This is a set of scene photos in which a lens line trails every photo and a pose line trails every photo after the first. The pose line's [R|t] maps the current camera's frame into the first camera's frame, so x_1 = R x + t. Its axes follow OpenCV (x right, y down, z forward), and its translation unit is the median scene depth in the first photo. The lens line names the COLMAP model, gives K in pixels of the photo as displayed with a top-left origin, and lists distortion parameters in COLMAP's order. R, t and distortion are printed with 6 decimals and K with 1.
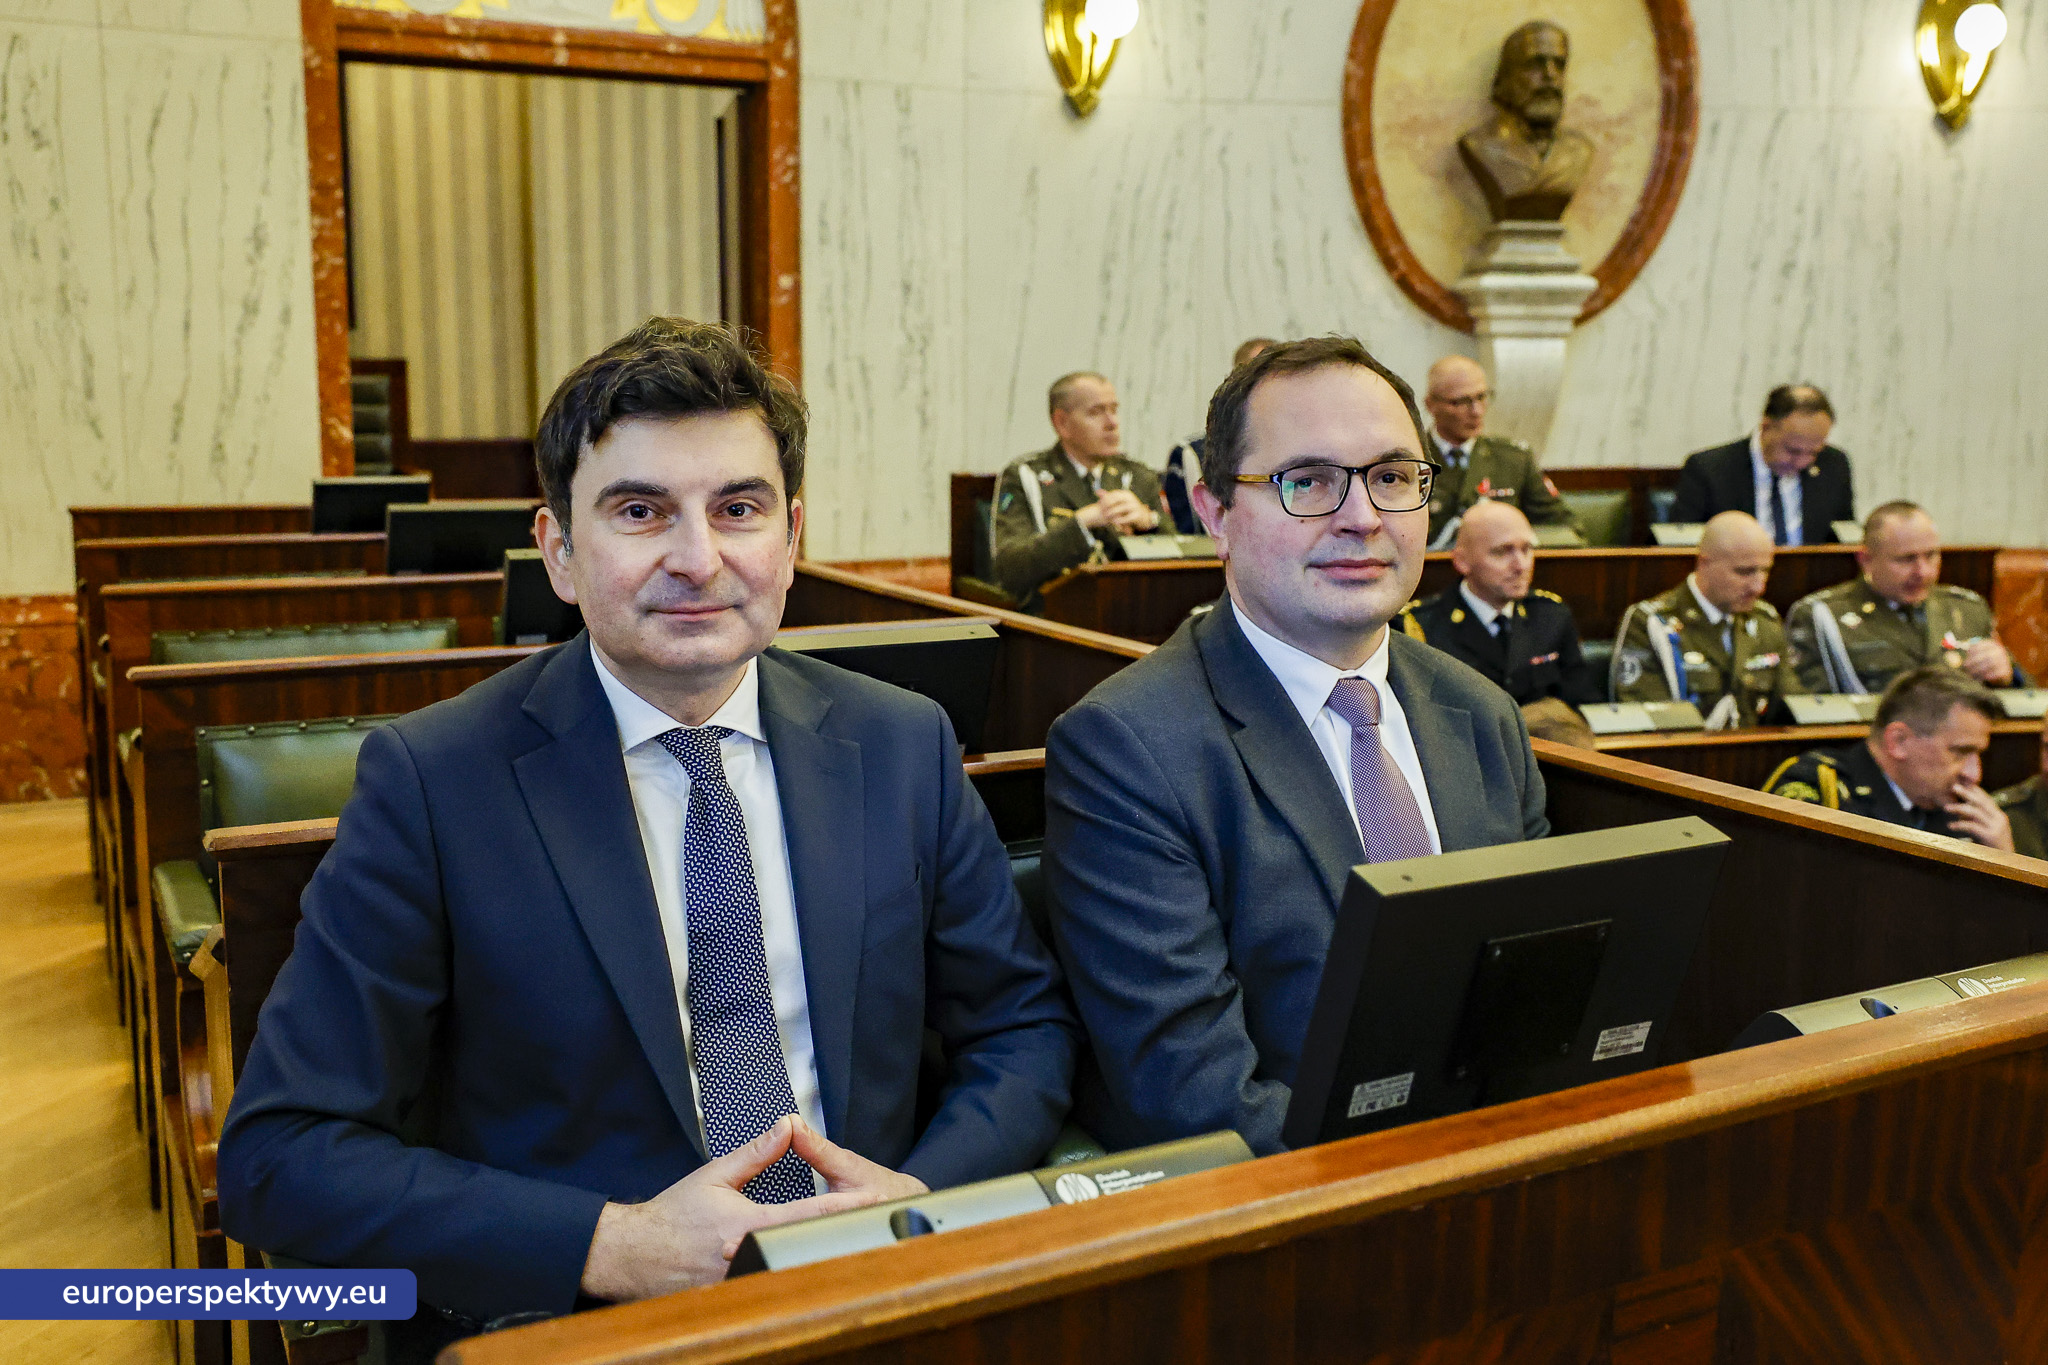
lens RADIAL K [[1998.3, 0, 1024.0], [0, 1998.3, 682.5], [0, 0, 1]] dist [0.000017, -0.000148]
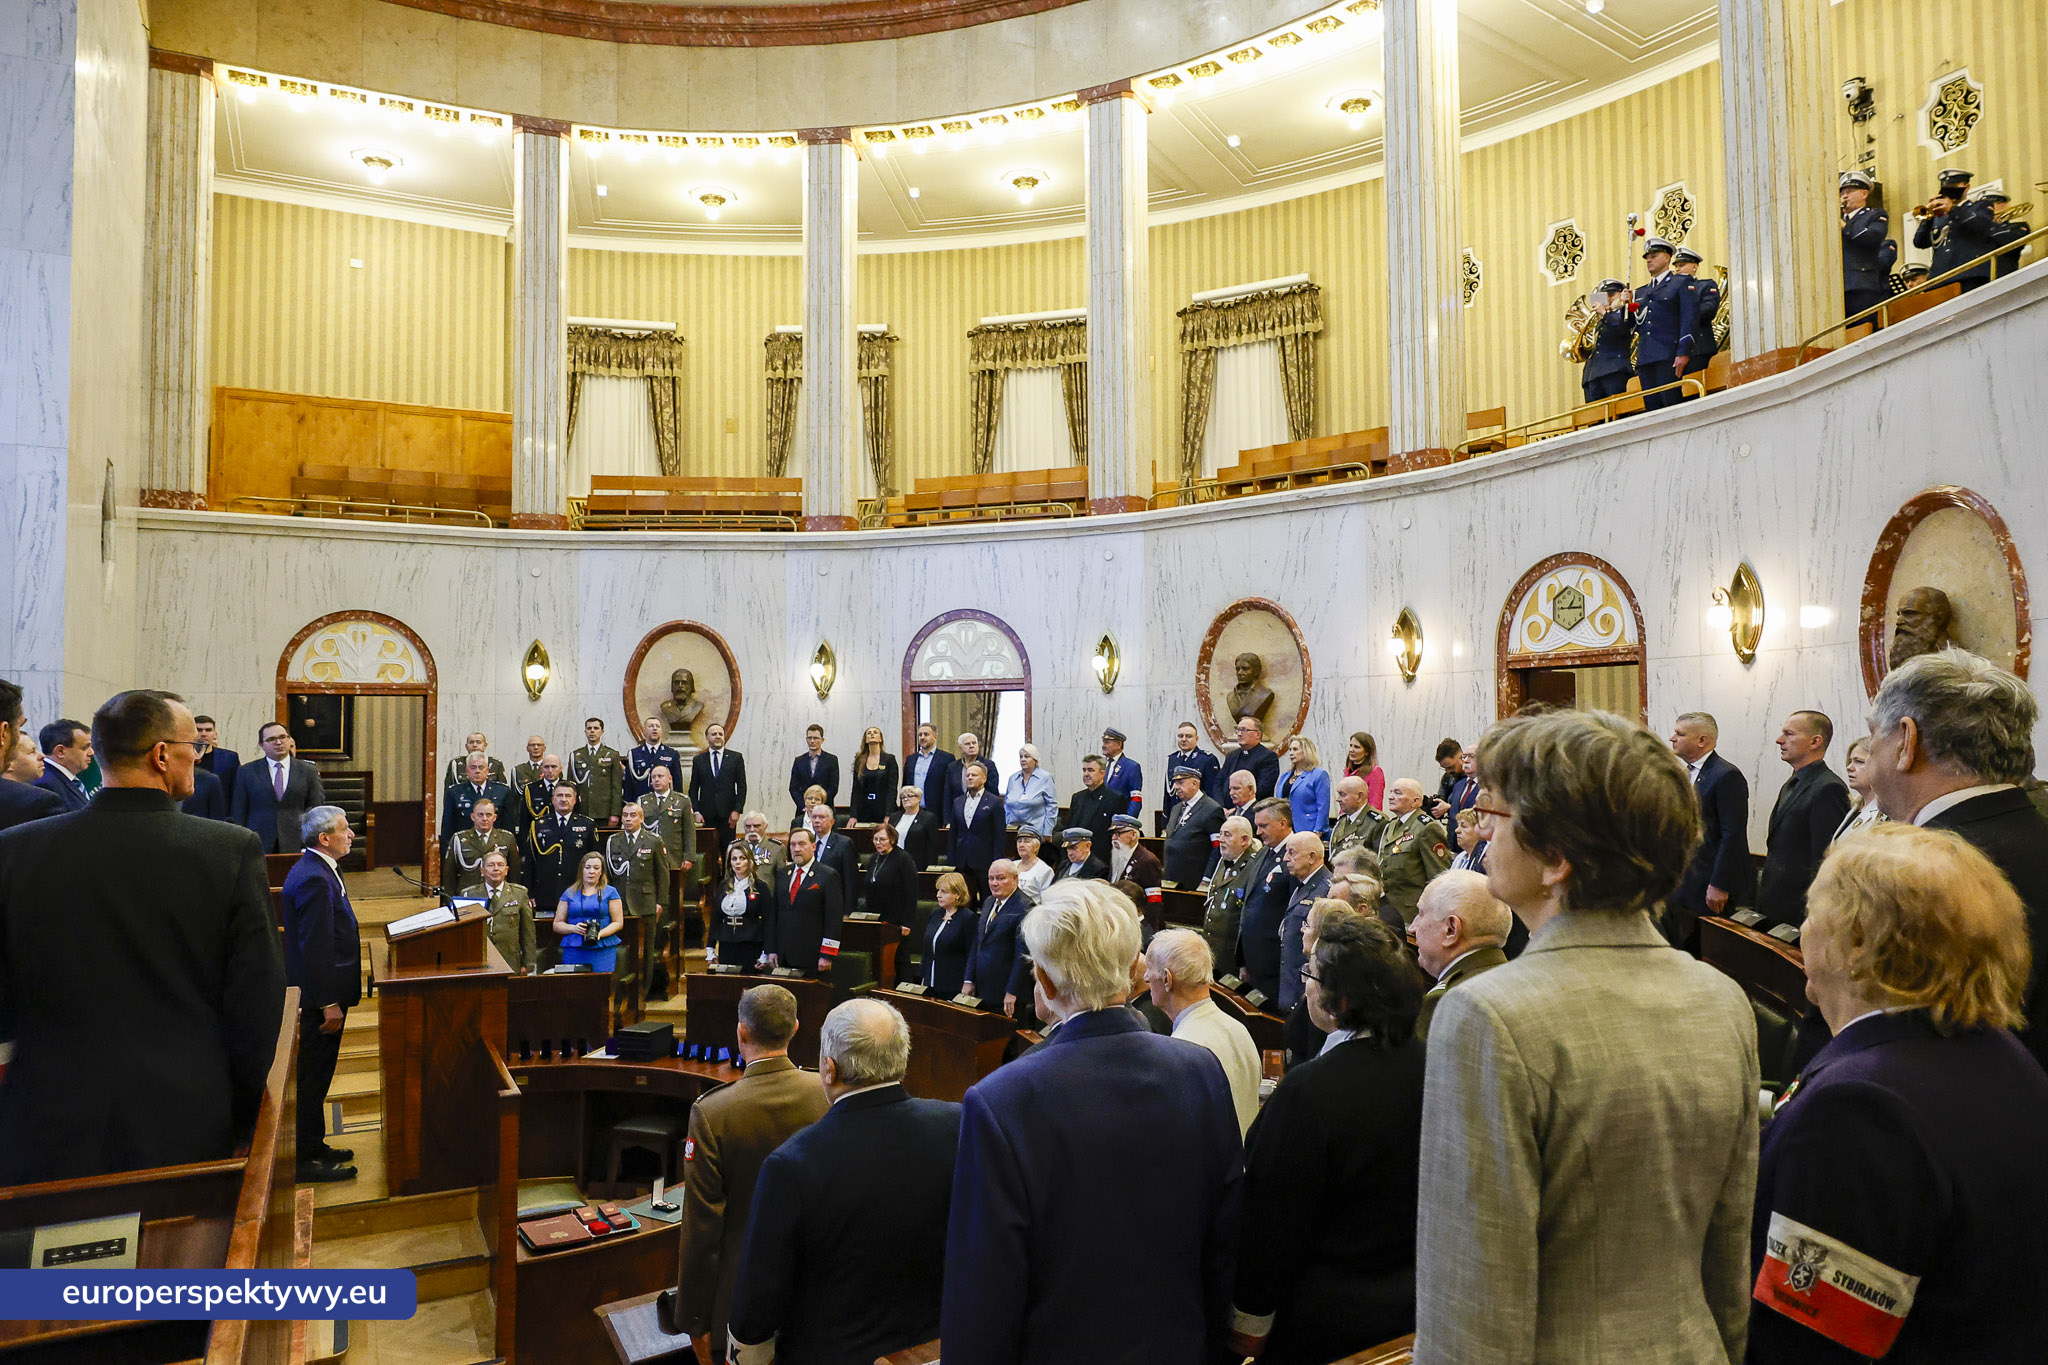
lens RADIAL K [[1443.2, 0, 1024.0], [0, 1443.2, 682.5], [0, 0, 1]] dist [0.000021, 0.000418]
pose [[0.999807, -0.010919, -0.016316, 0.814950], [0.007481, 0.980250, -0.197619, 0.146640], [0.018152, 0.197459, 0.980143, -1.211491]]
